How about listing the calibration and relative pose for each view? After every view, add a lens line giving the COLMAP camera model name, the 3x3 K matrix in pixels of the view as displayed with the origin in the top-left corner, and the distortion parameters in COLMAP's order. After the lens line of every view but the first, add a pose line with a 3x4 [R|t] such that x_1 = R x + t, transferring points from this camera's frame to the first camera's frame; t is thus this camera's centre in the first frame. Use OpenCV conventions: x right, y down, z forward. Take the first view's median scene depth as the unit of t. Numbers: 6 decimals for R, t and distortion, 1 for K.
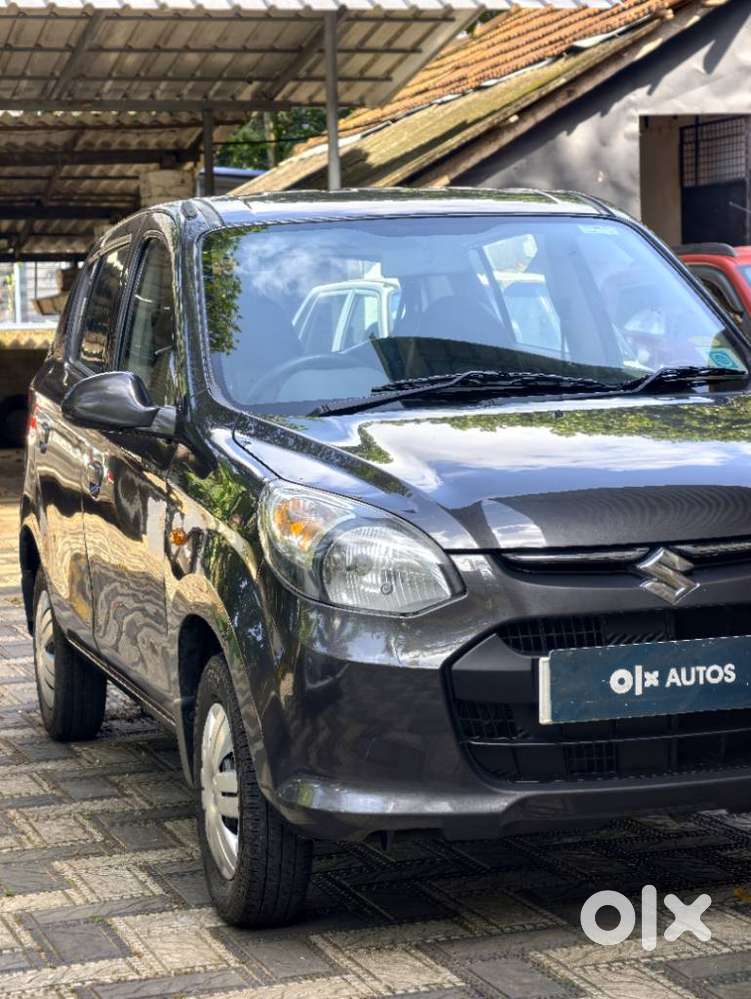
lens RADIAL K [[2388.1, 0, 375.5], [0, 2388.1, 499.5], [0, 0, 1]] dist [0.152488, 0.163814]
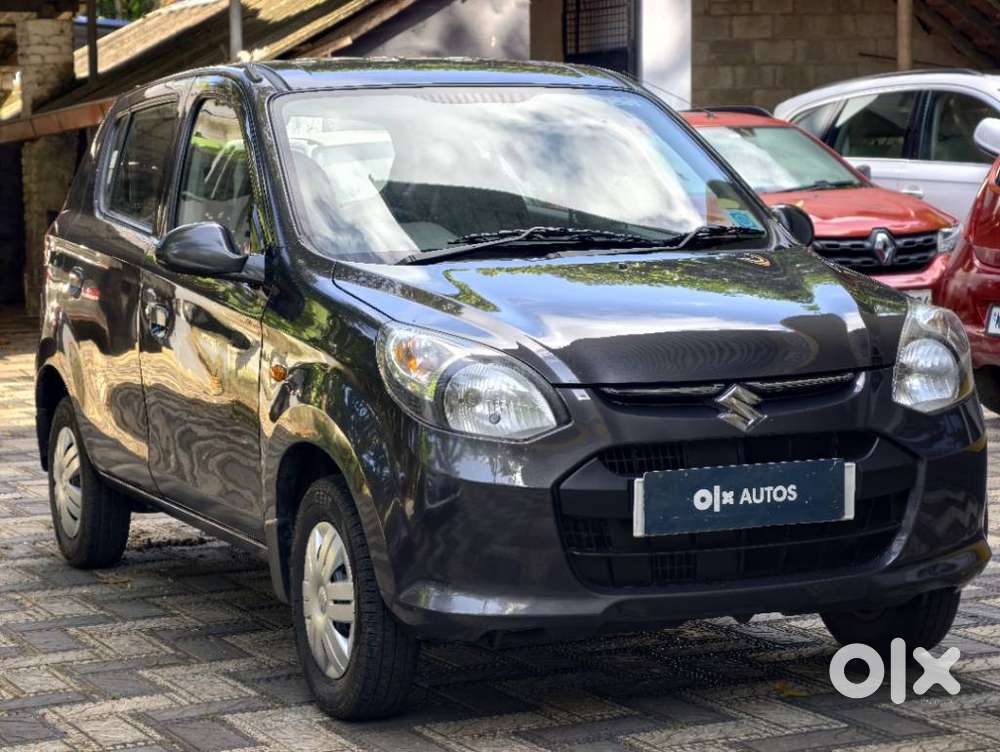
lens RADIAL K [[2390.5, 0, 500.0], [0, 2390.5, 376.0], [0, 0, 1]] dist [0.152488, 0.163814]
pose [[0.991014, 0.008892, 0.133459, -0.138484], [-0.010068, 0.999916, 0.008143, 0.007740], [-0.133375, -0.009414, 0.991021, -0.117505]]
